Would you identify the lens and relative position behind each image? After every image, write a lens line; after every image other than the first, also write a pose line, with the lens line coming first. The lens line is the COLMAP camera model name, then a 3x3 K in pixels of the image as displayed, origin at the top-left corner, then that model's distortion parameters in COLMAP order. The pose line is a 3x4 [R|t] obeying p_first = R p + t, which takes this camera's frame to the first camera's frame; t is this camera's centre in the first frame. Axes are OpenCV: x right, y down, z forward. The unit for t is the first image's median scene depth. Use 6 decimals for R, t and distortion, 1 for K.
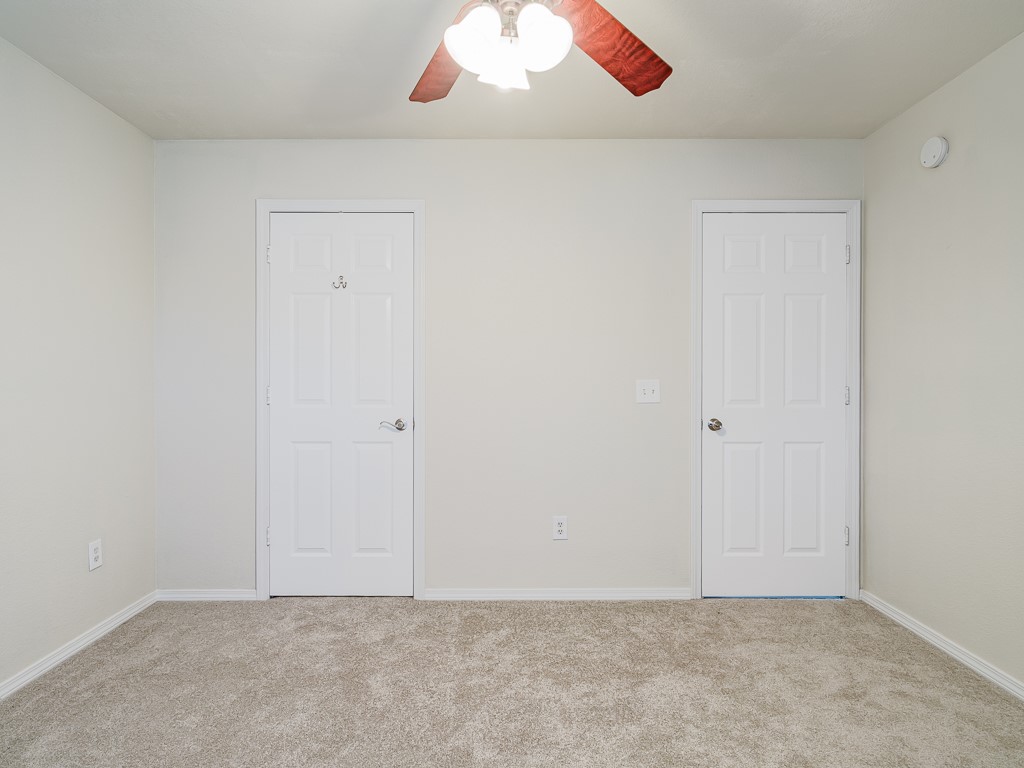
lens RADIAL K [[601.6, 0, 511.4], [0, 601.6, 381.1], [0, 0, 1]] dist [-0.006127, -0.001802]
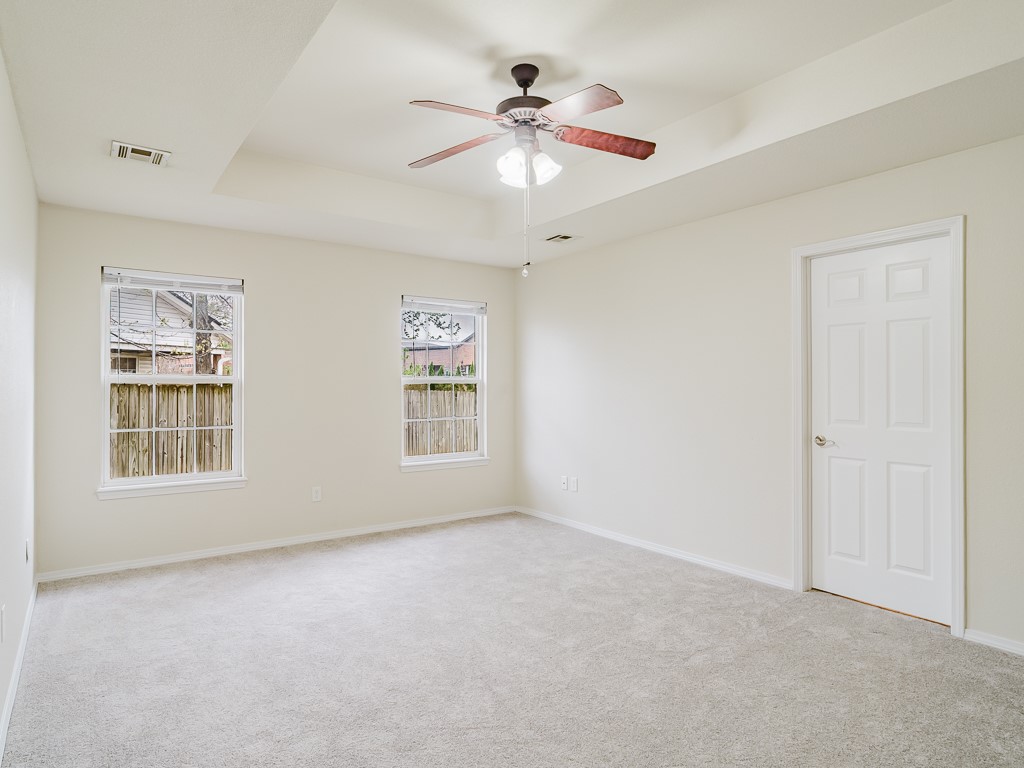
lens RADIAL K [[601.6, 0, 511.4], [0, 601.6, 381.1], [0, 0, 1]] dist [-0.006127, -0.001802]
pose [[0.512319, -0.010180, -0.858735, 1.299080], [0.003602, 0.999946, -0.009705, -0.041403], [0.858788, 0.001879, 0.512328, -0.130496]]
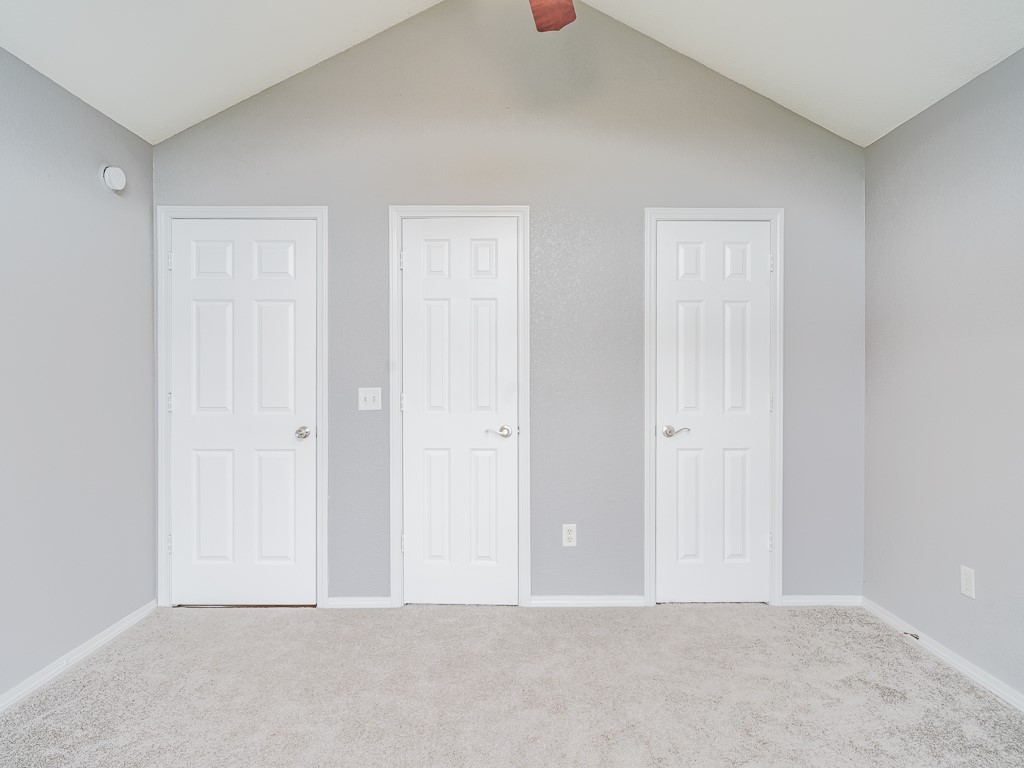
lens RADIAL K [[601.6, 0, 511.4], [0, 601.6, 381.1], [0, 0, 1]] dist [-0.006127, -0.001802]
pose [[0.999922, -0.000106, 0.012487, 0.110090], [0.000249, 0.999935, -0.011397, -0.000136], [-0.012485, 0.011399, 0.999857, -0.000576]]
